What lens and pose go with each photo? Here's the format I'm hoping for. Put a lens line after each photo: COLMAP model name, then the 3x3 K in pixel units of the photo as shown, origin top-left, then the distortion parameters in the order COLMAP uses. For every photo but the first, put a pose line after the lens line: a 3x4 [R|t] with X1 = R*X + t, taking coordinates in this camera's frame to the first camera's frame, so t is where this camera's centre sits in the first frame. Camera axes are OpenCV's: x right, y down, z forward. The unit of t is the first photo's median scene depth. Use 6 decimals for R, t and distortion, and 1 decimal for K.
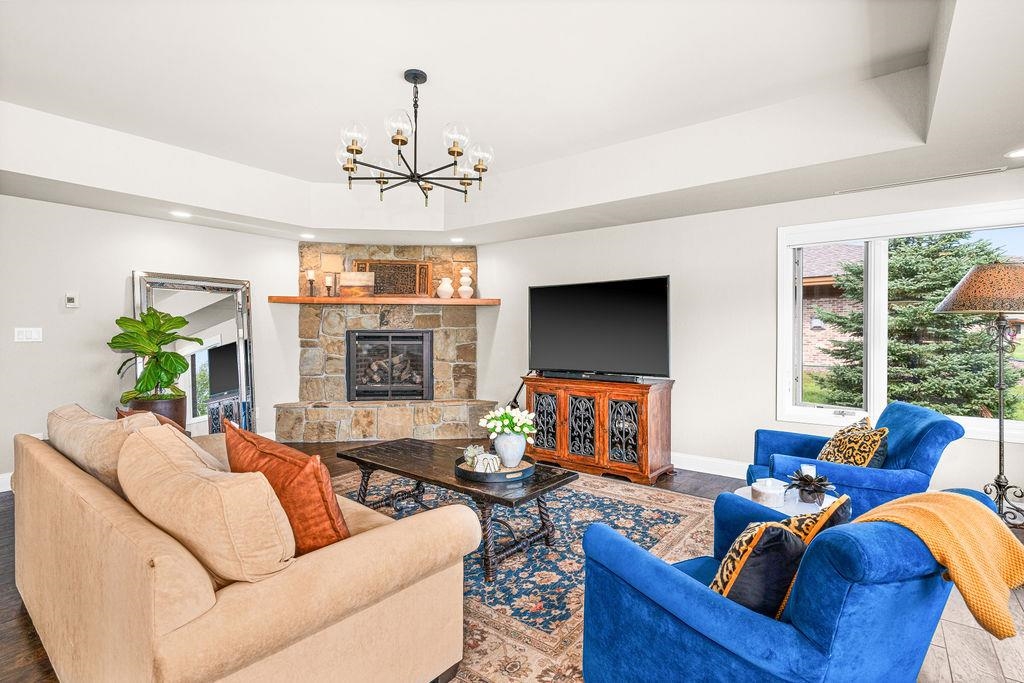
lens RADIAL K [[493.0, 0, 519.4], [0, 493.0, 339.4], [0, 0, 1]] dist [0.000737, 0.000133]
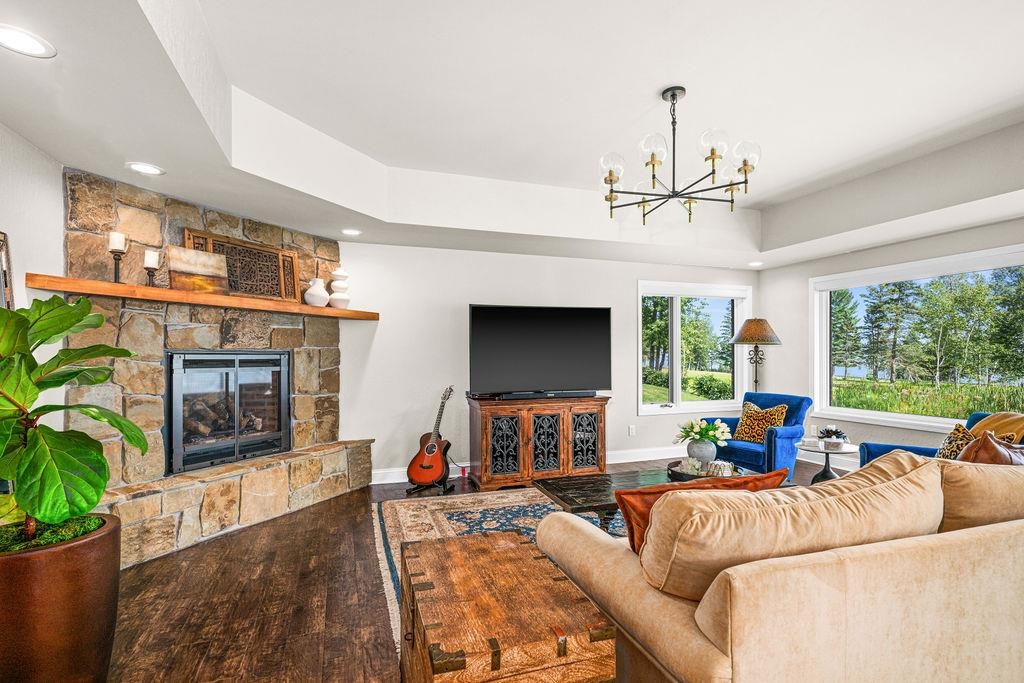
lens RADIAL K [[493.0, 0, 517.7], [0, 493.0, 349.1], [0, 0, 1]] dist [0.000737, 0.000133]
pose [[0.542309, 0.007057, 0.840149, -0.612332], [0.008675, 0.999864, -0.013999, -0.008258], [-0.840134, 0.014880, 0.542175, 0.364344]]
